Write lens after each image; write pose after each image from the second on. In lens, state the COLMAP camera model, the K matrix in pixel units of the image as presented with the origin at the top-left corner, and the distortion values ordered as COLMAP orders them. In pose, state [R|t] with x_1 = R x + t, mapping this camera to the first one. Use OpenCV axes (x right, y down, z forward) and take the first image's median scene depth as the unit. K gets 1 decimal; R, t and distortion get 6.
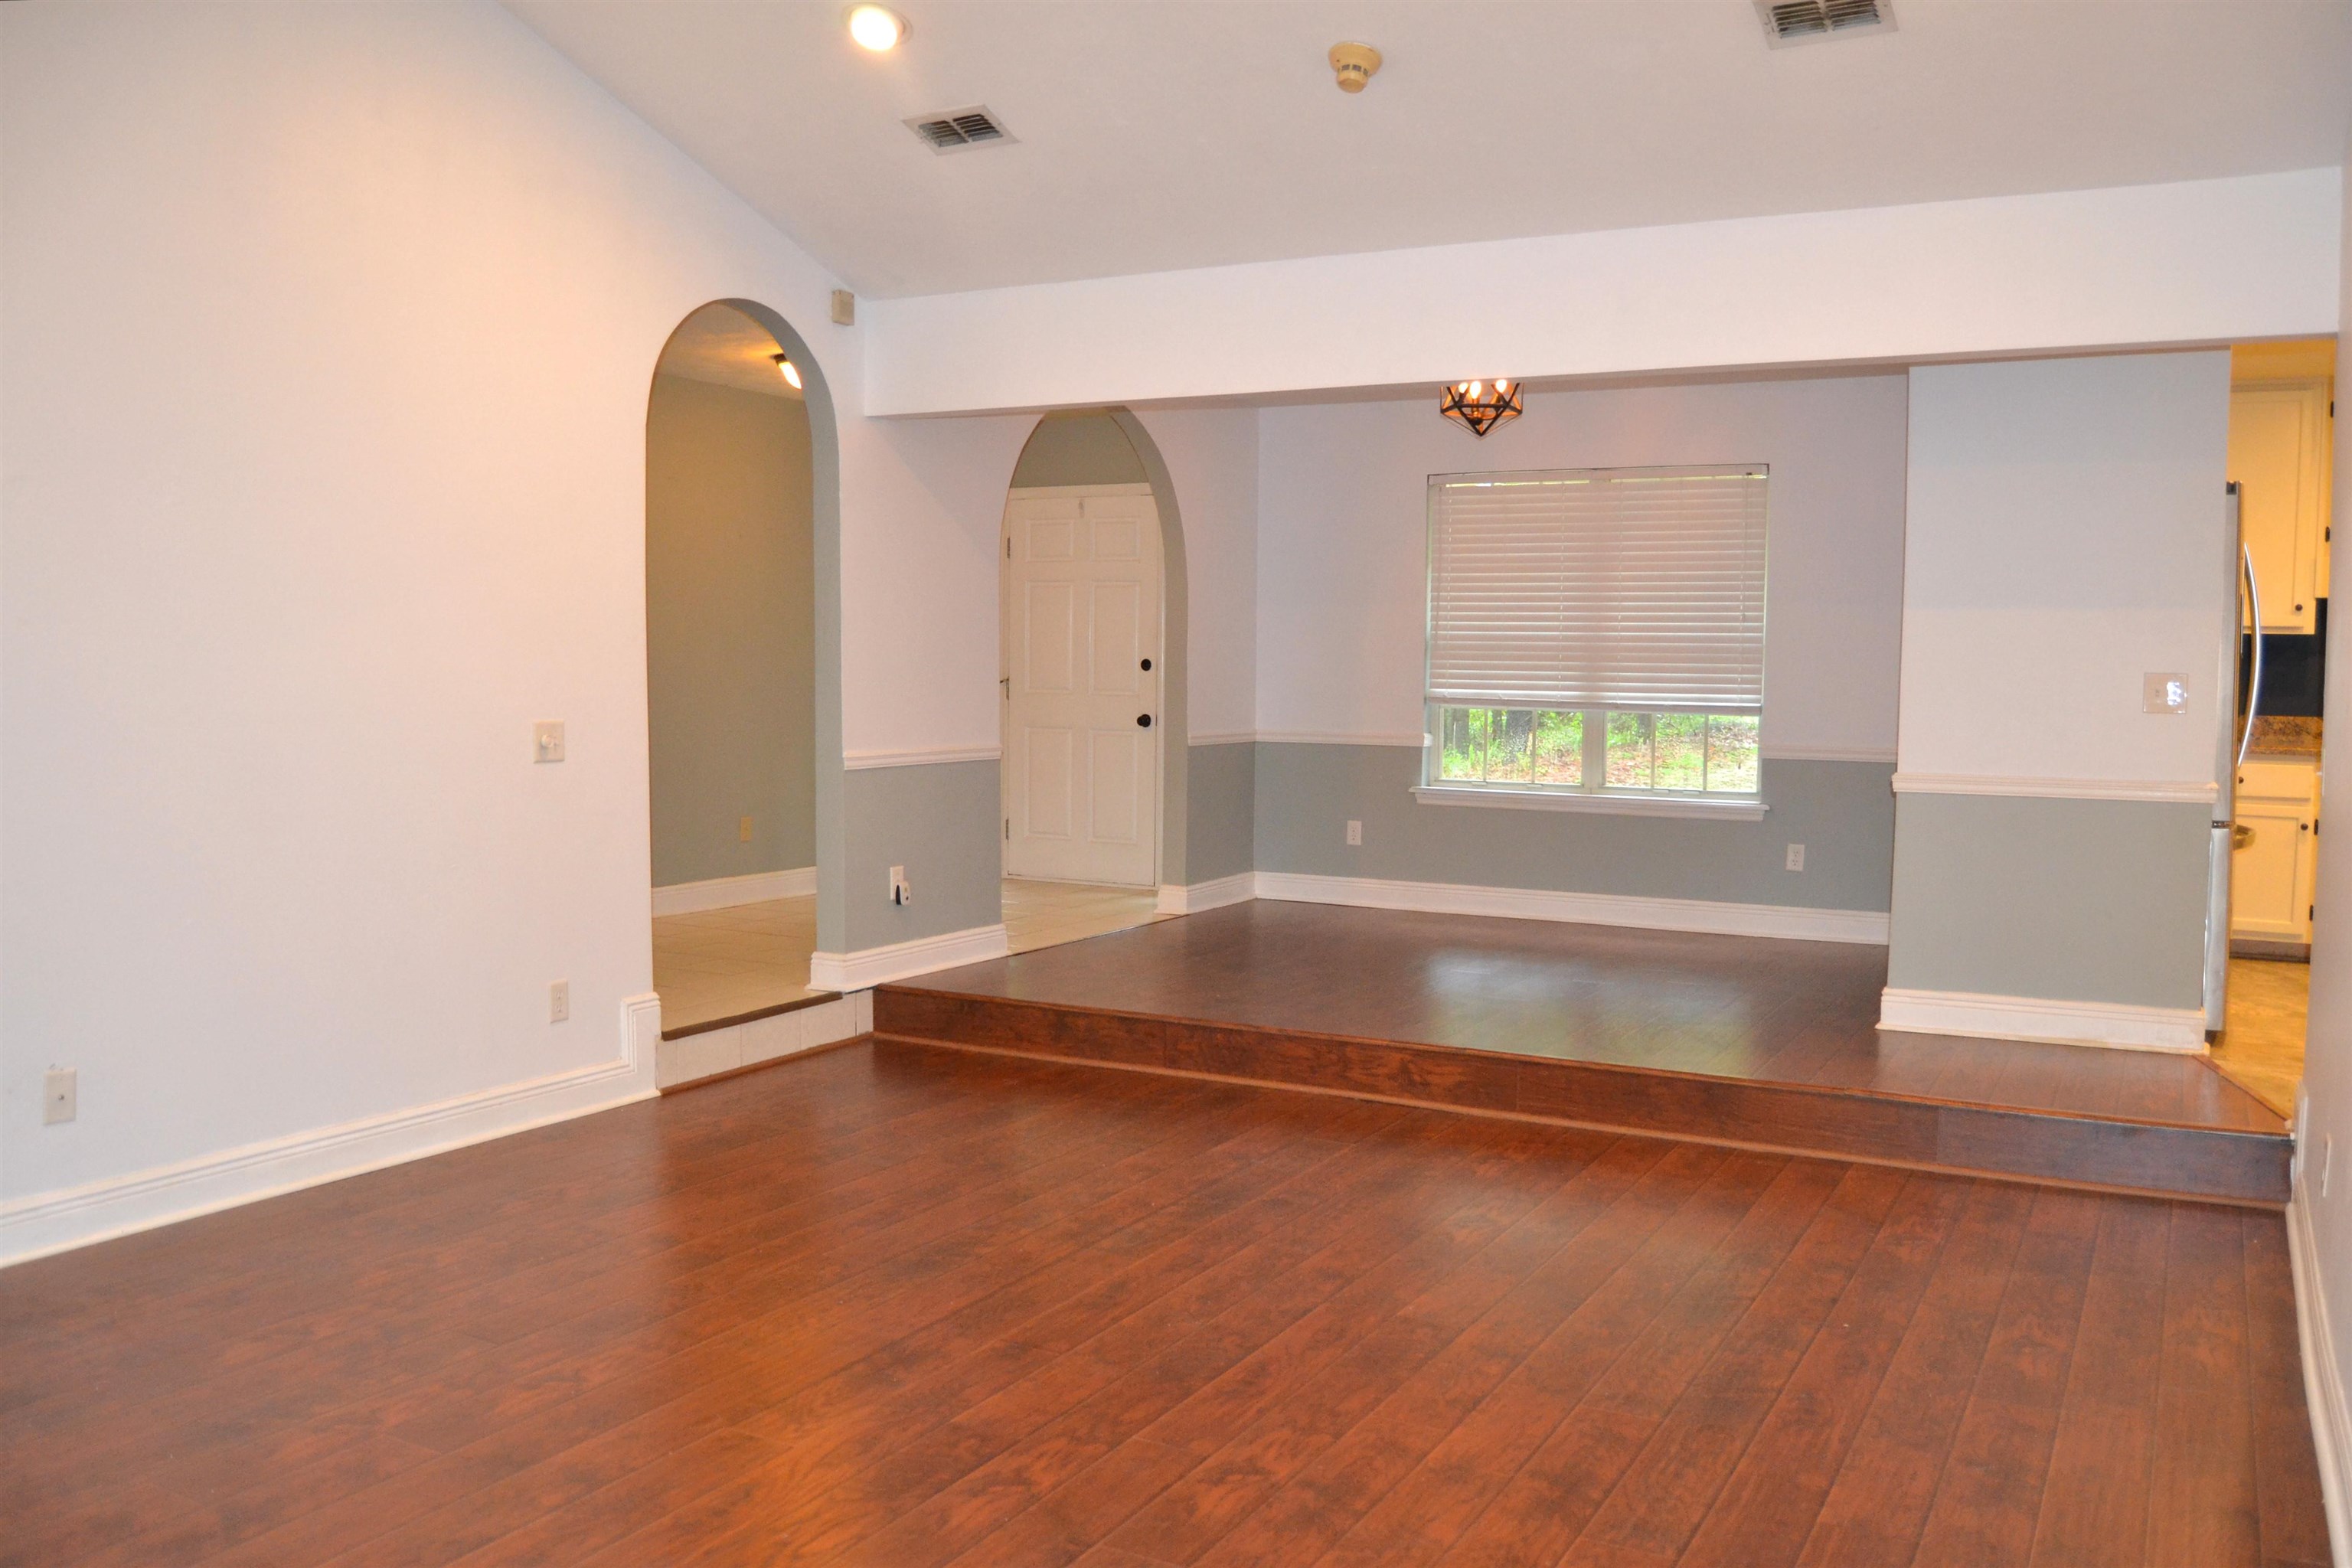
lens RADIAL K [[1950.5, 0, 1213.1], [0, 1950.5, 789.7], [0, 0, 1]] dist [-0.133143, 0.129480]
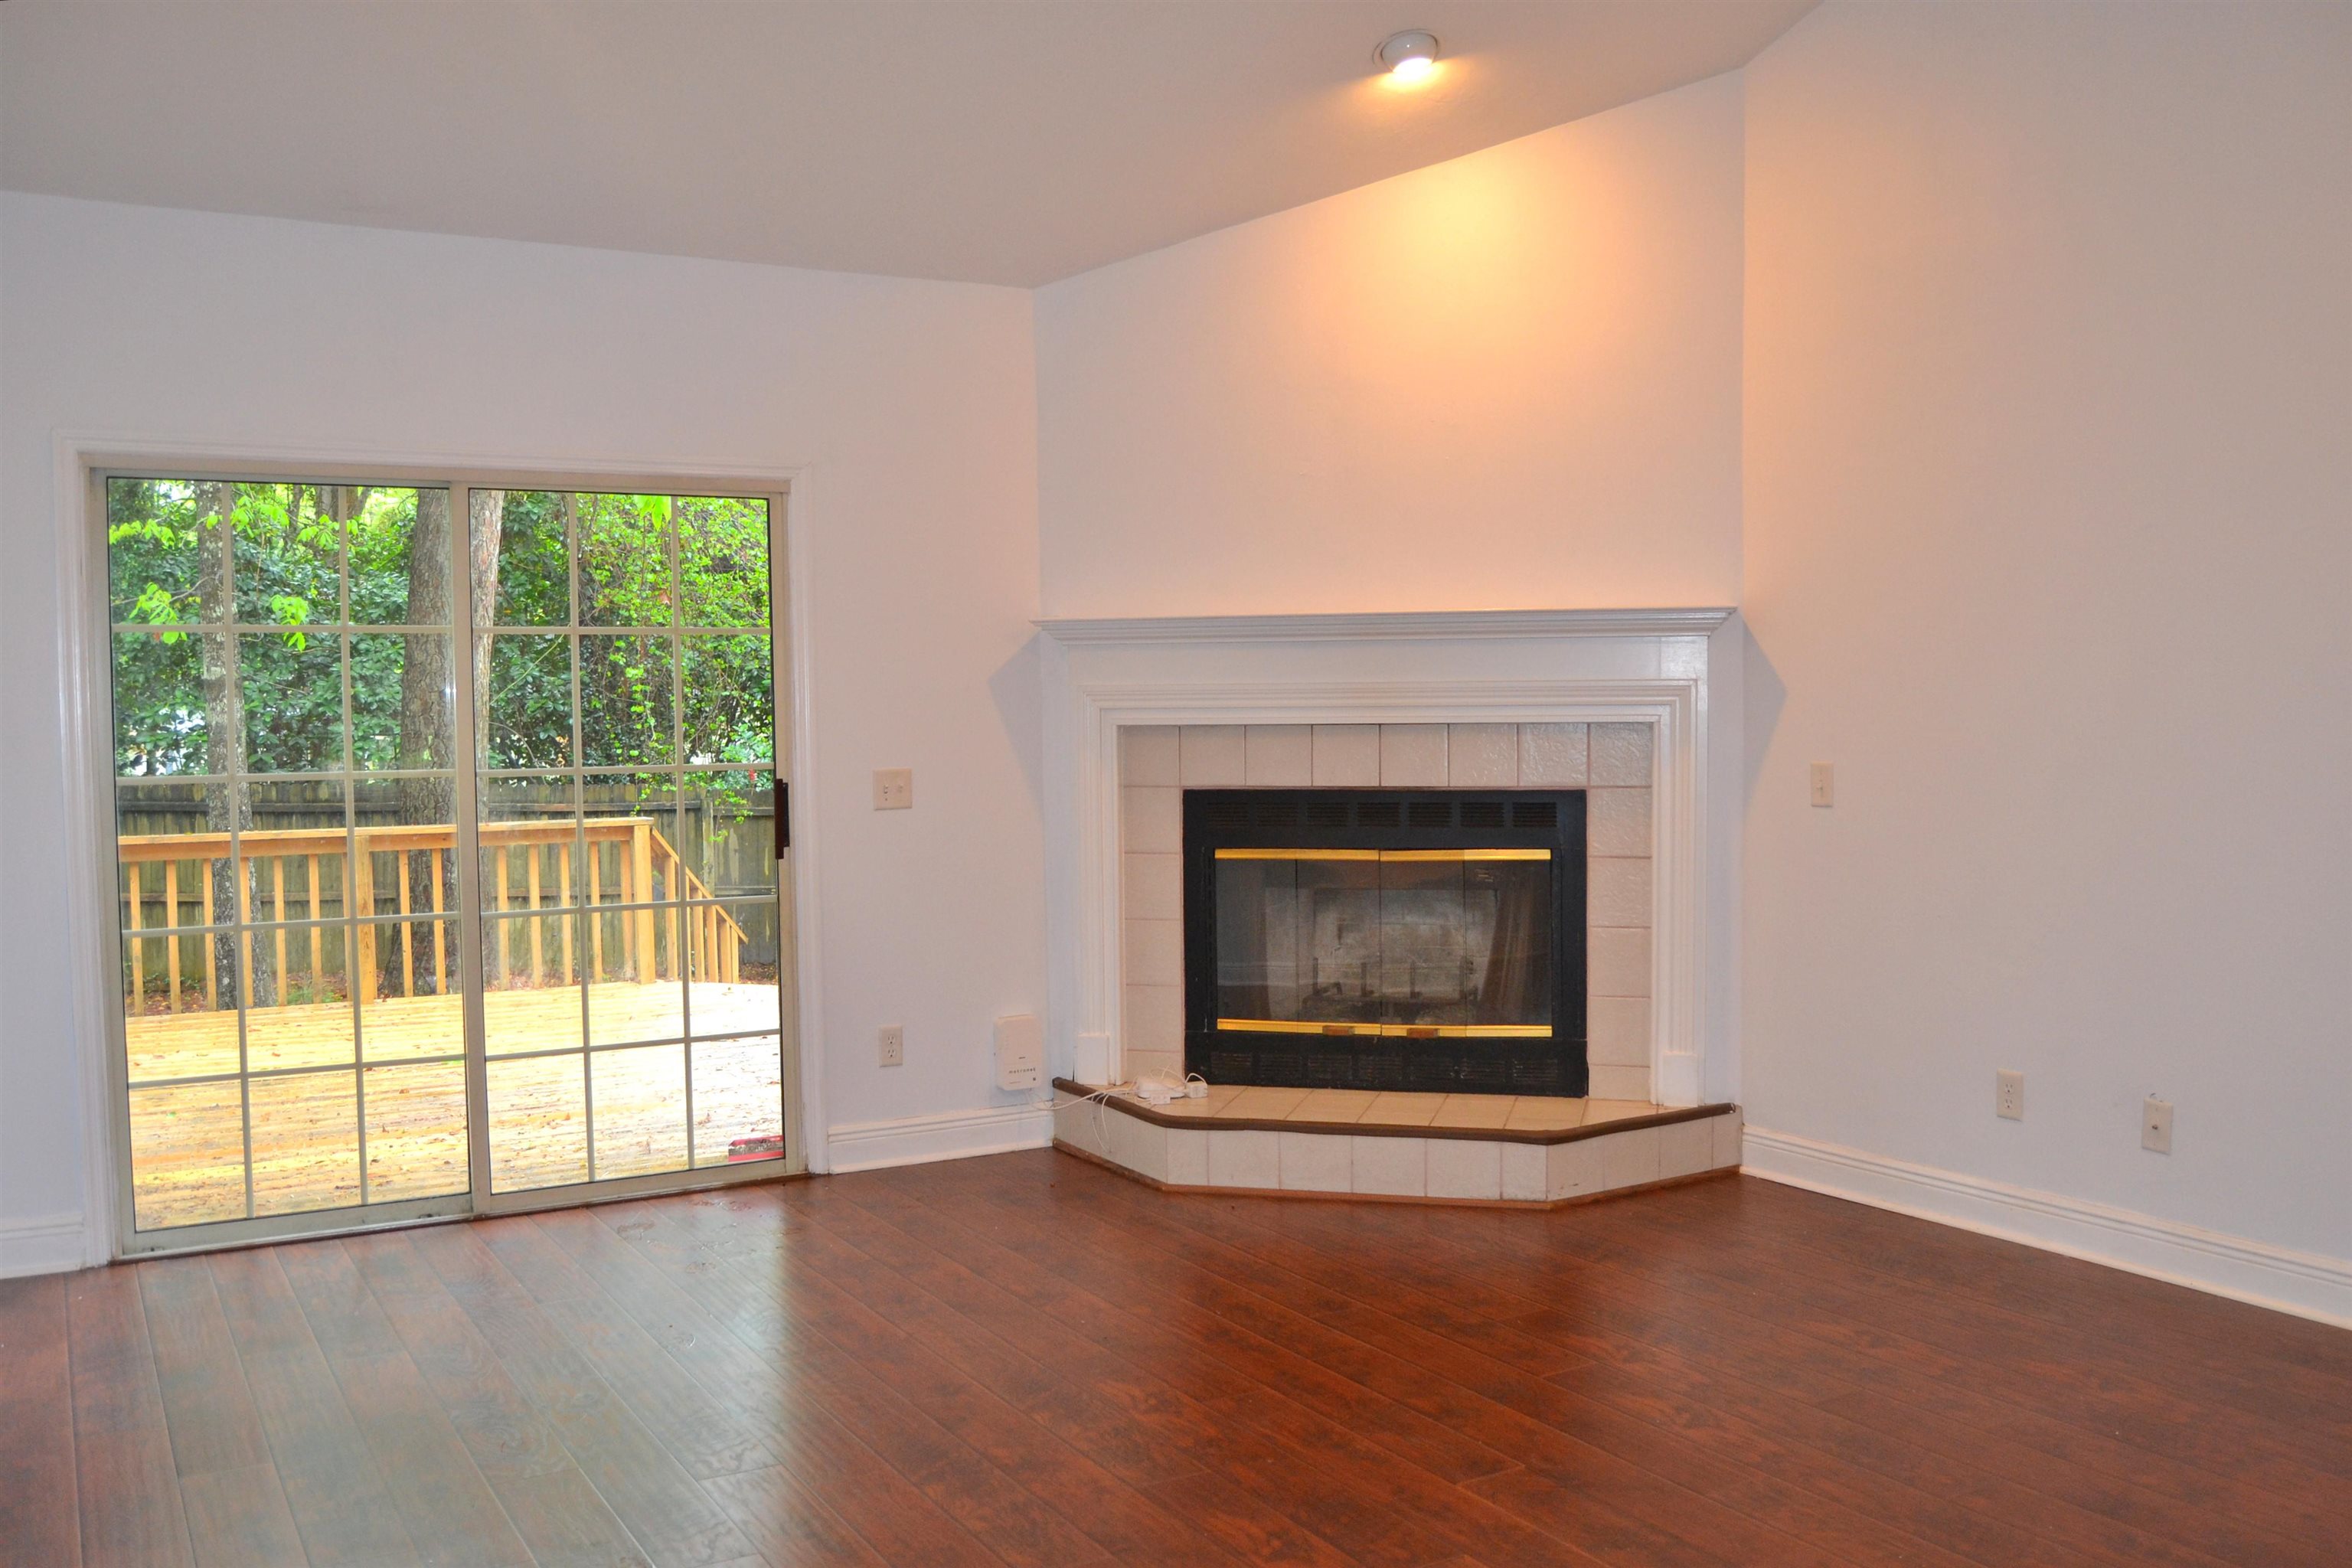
lens RADIAL K [[2188.6, 0, 1265.4], [0, 2188.6, 787.2], [0, 0, 1]] dist [-0.000732, -0.001734]
pose [[-0.524885, 0.031378, -0.850595, 0.710747], [-0.051018, 0.996364, 0.068237, -0.084082], [0.849643, 0.079213, -0.521375, 1.320912]]
